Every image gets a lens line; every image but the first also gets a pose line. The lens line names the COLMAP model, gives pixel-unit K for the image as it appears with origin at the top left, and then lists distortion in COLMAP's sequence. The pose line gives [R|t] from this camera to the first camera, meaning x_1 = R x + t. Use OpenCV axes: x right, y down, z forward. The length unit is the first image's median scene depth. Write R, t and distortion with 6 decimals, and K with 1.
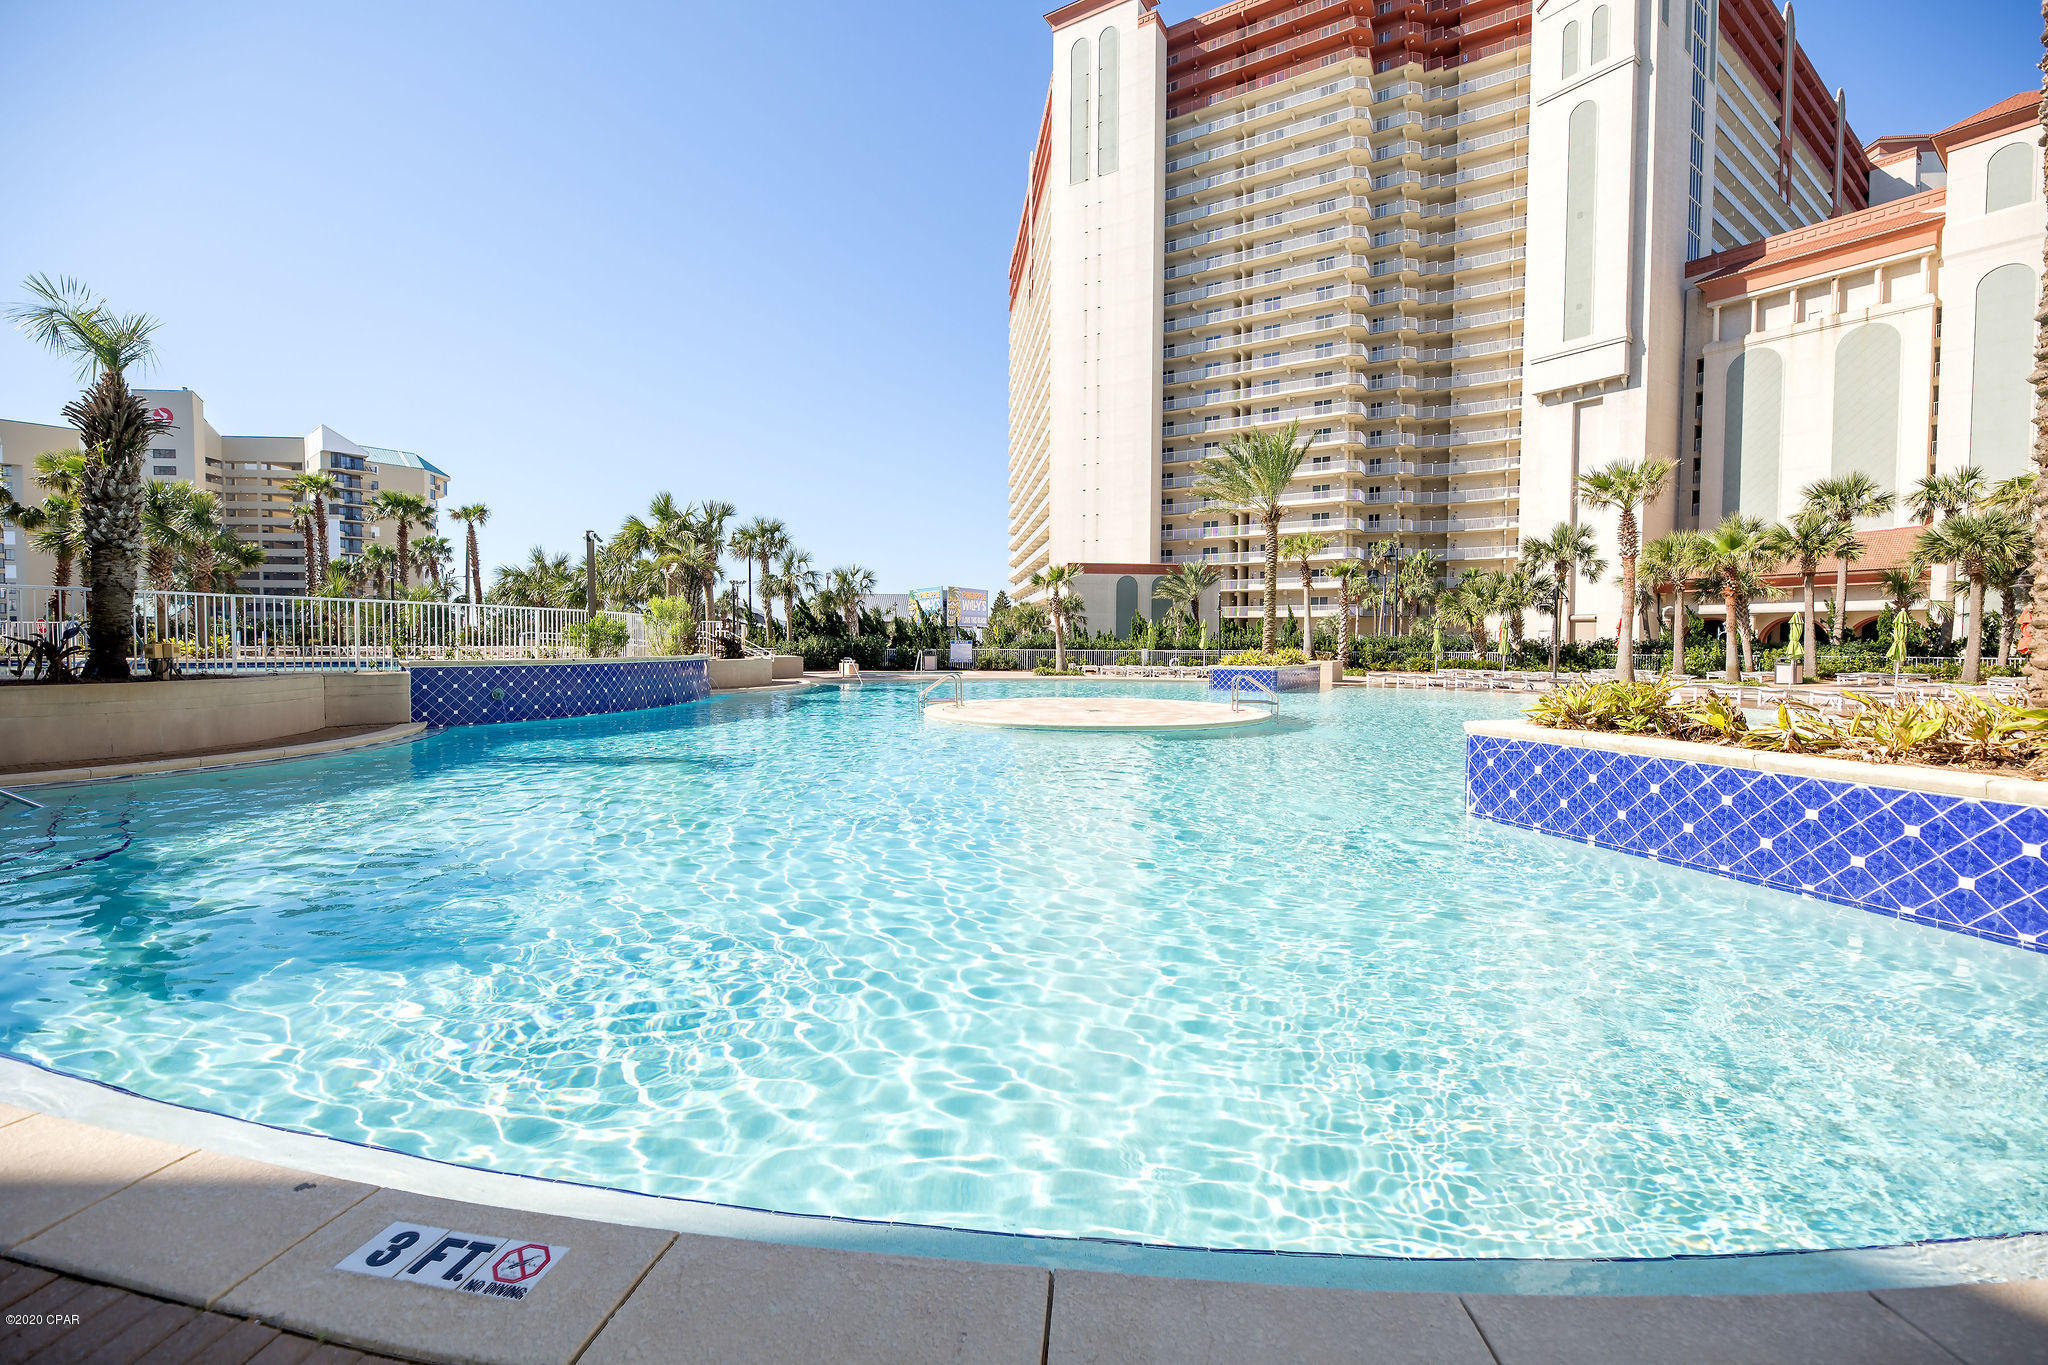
lens RADIAL K [[850.2, 0, 1024.0], [0, 850.2, 682.5], [0, 0, 1]] dist [-0.003094, -0.000439]
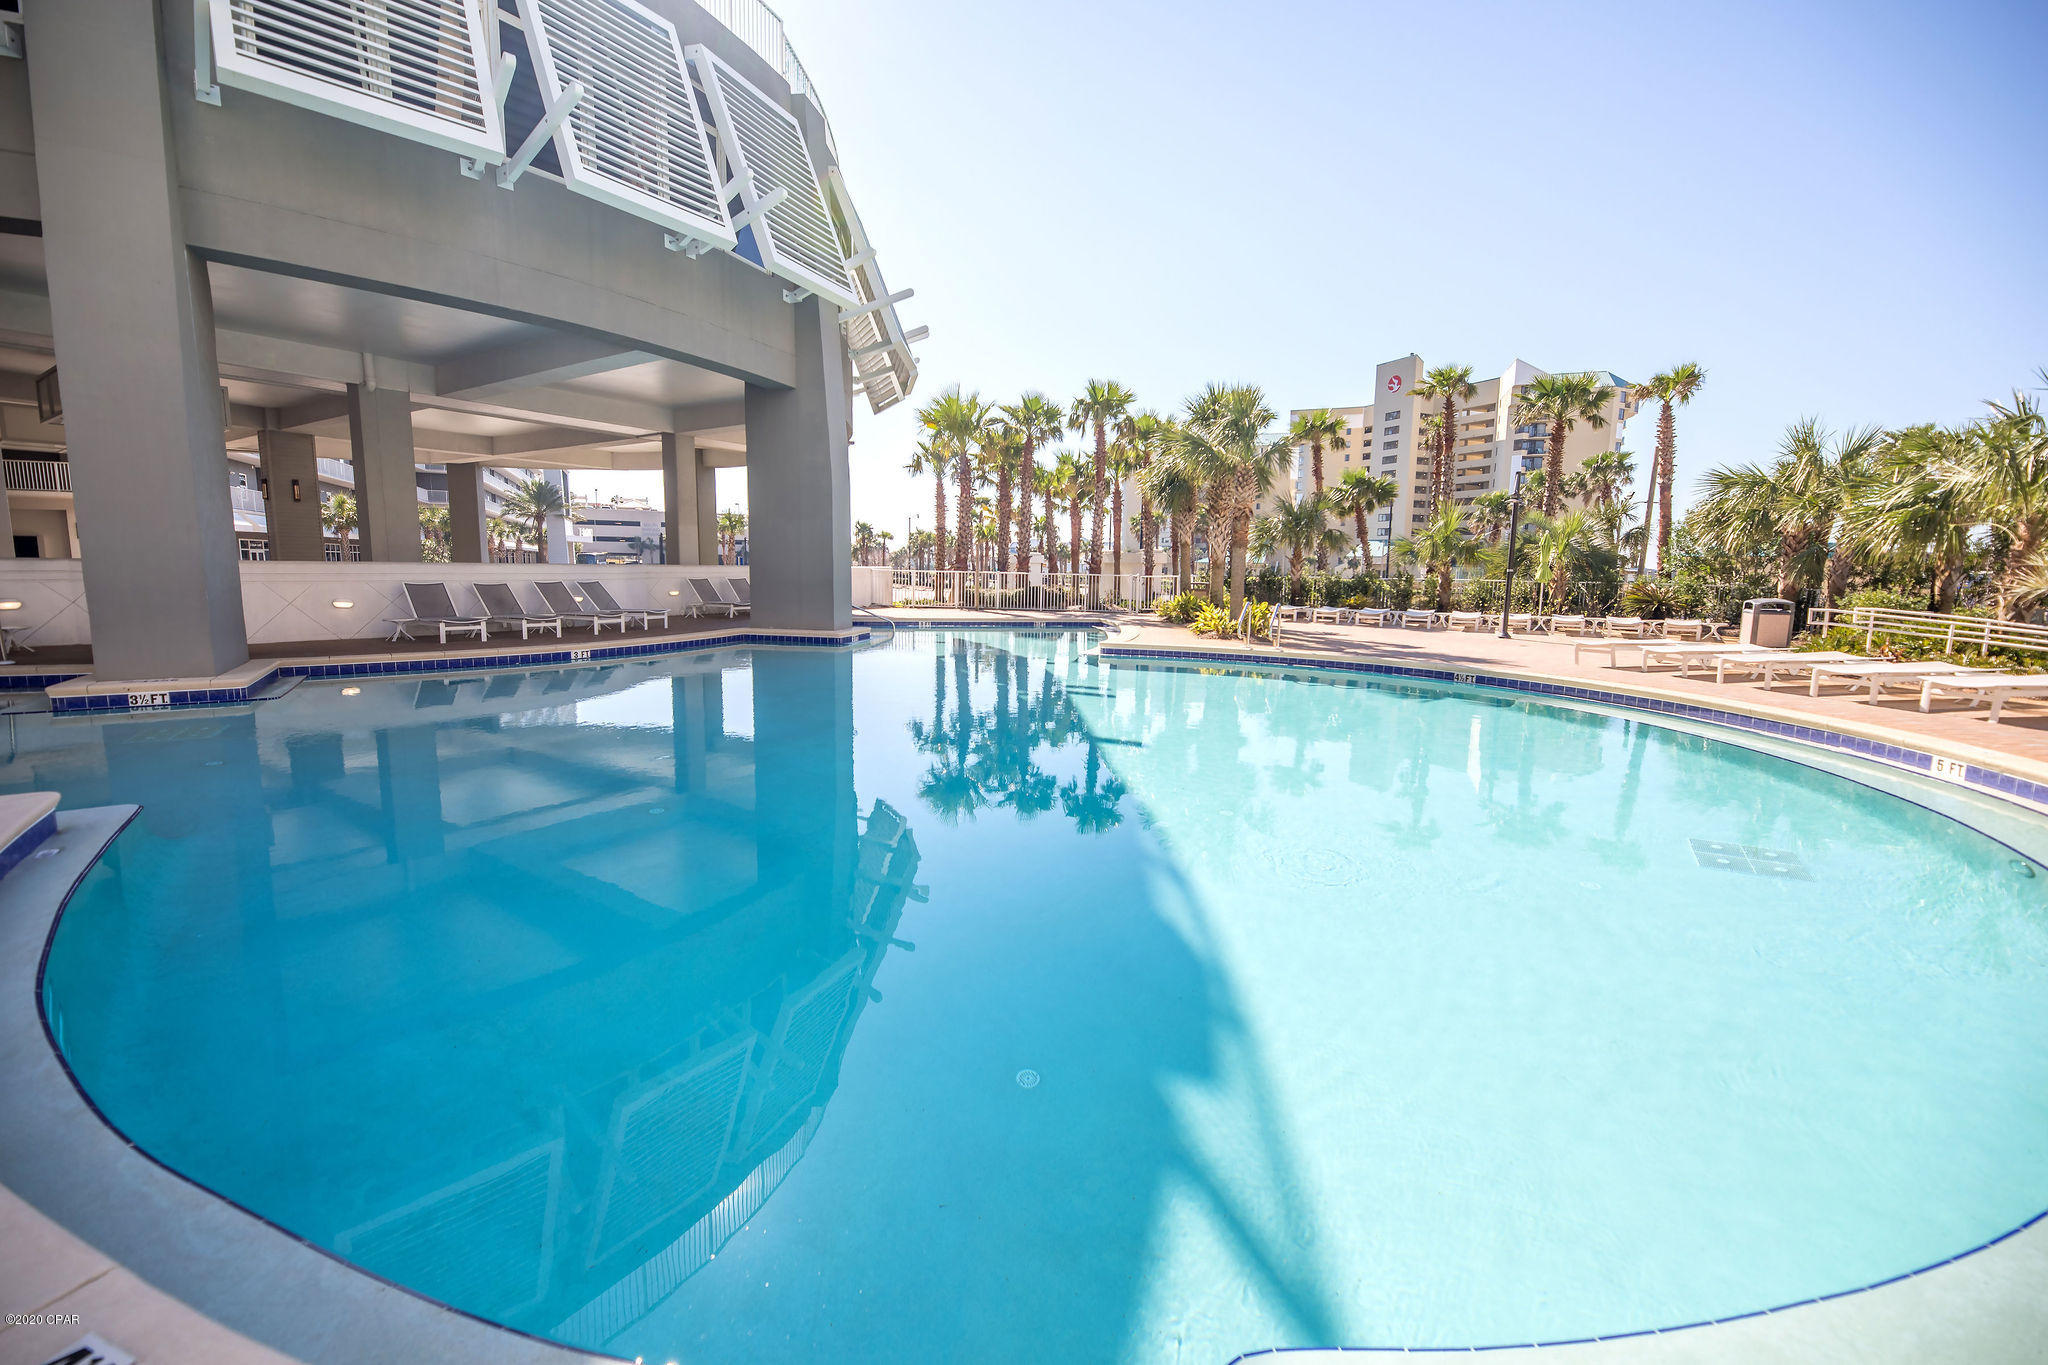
lens RADIAL K [[850.2, 0, 1024.0], [0, 850.2, 682.5], [0, 0, 1]] dist [-0.003094, -0.000439]
pose [[0.357140, 0.117919, -0.926578, -0.233443], [-0.045486, 0.993018, 0.108842, -0.037119], [0.932943, 0.003275, 0.360010, 0.357758]]
